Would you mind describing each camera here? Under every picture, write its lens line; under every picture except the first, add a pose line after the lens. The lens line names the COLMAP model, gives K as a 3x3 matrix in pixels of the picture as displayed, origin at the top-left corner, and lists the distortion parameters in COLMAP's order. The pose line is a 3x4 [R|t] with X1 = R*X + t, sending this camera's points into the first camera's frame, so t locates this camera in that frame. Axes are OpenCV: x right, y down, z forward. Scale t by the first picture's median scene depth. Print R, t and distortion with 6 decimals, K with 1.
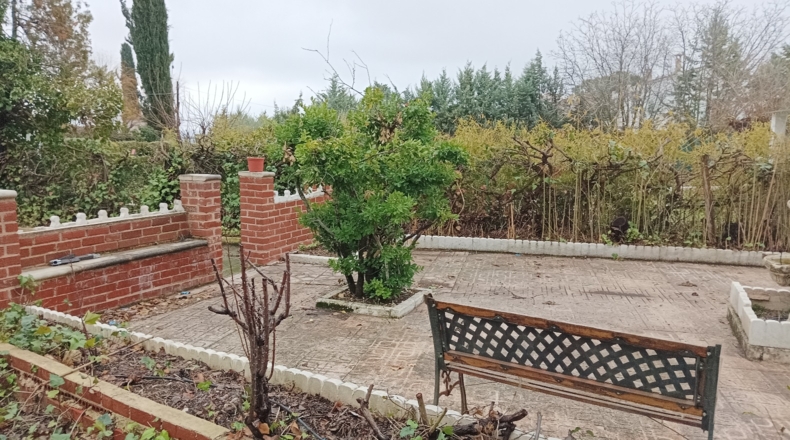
lens RADIAL K [[584.7, 0, 392.5], [0, 584.7, 215.2], [0, 0, 1]] dist [0.064703, -0.122794]
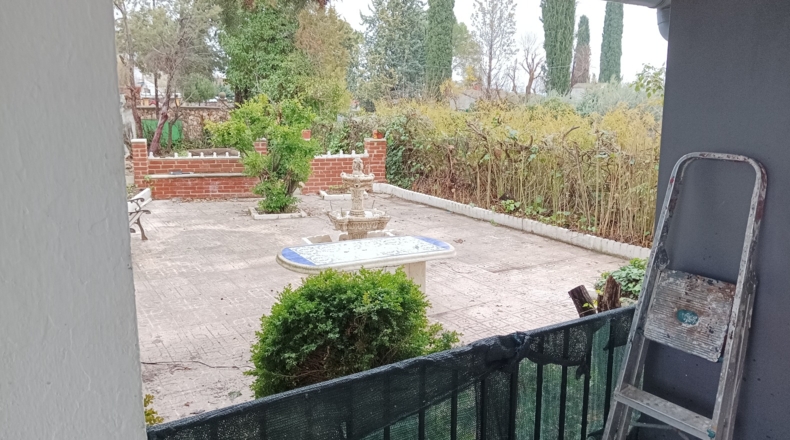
lens RADIAL K [[584.7, 0, 396.8], [0, 584.7, 220.8], [0, 0, 1]] dist [0.064703, -0.122794]
pose [[0.701336, 0.143706, -0.698195, 1.483476], [-0.096176, 0.989589, 0.107073, -0.058188], [0.706313, -0.007944, 0.707855, 0.003001]]
